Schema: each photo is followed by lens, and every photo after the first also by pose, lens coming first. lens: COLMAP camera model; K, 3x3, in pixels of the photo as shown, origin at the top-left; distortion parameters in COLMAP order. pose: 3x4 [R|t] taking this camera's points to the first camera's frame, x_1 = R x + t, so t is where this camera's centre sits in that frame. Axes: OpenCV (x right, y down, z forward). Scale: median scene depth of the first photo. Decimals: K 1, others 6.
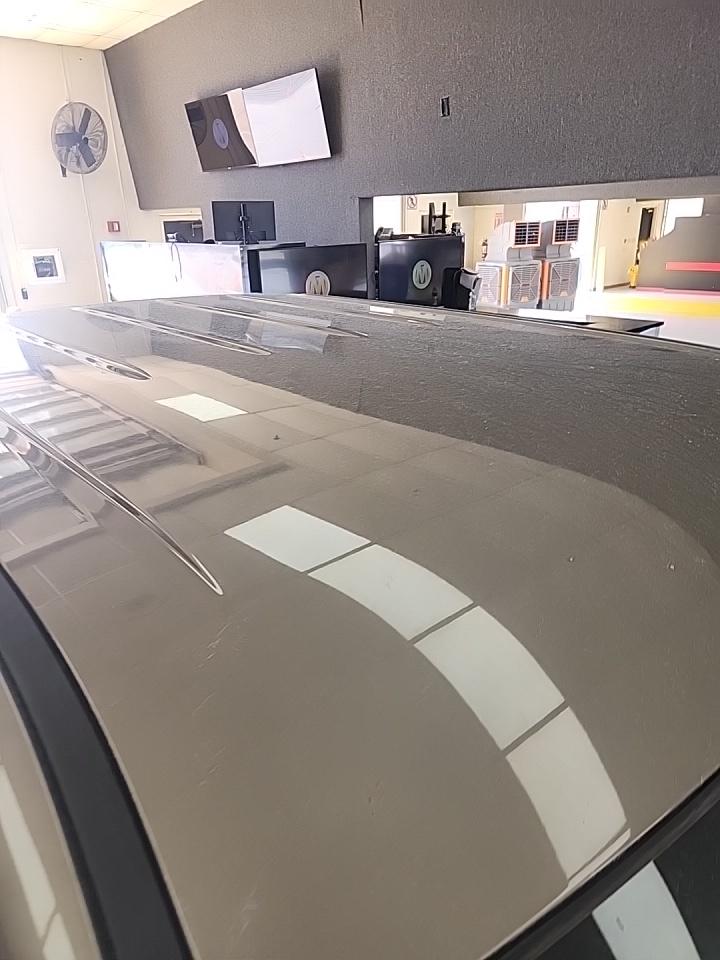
lens RADIAL K [[642.3, 0, 360.0], [0, 642.3, 480.0], [0, 0, 1]] dist [0.070452, -0.078387]
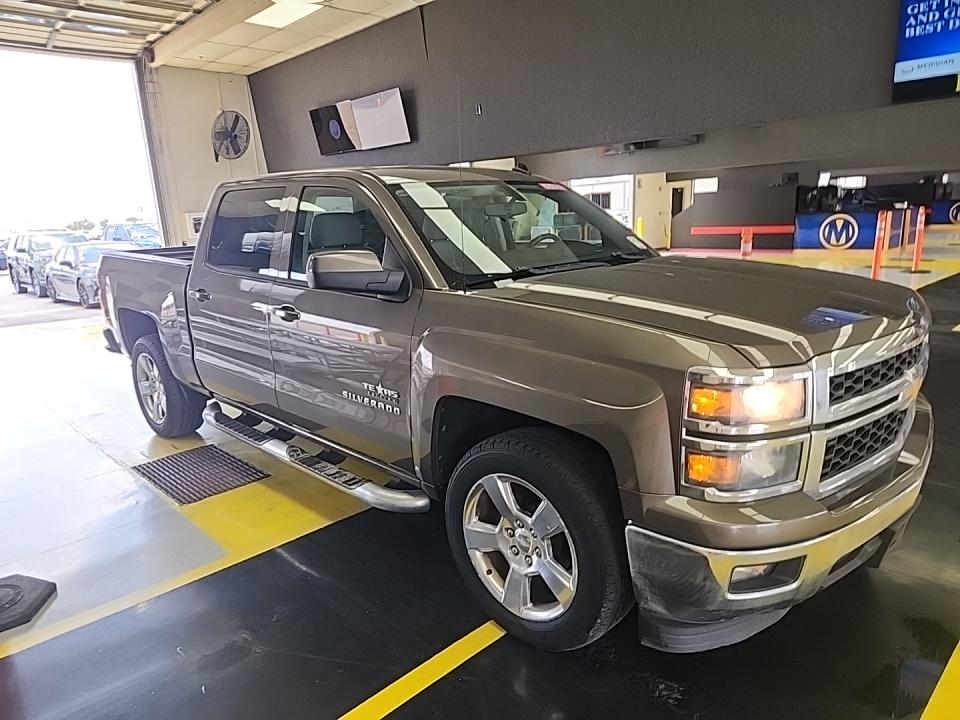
lens RADIAL K [[642.3, 0, 455.6], [0, 642.3, 361.9], [0, 0, 1]] dist [0.070452, -0.078387]
pose [[0.999481, -0.024376, 0.021076, 0.011998], [0.027331, 0.987738, -0.153709, 0.189600], [-0.017070, 0.154206, 0.987891, -0.318263]]
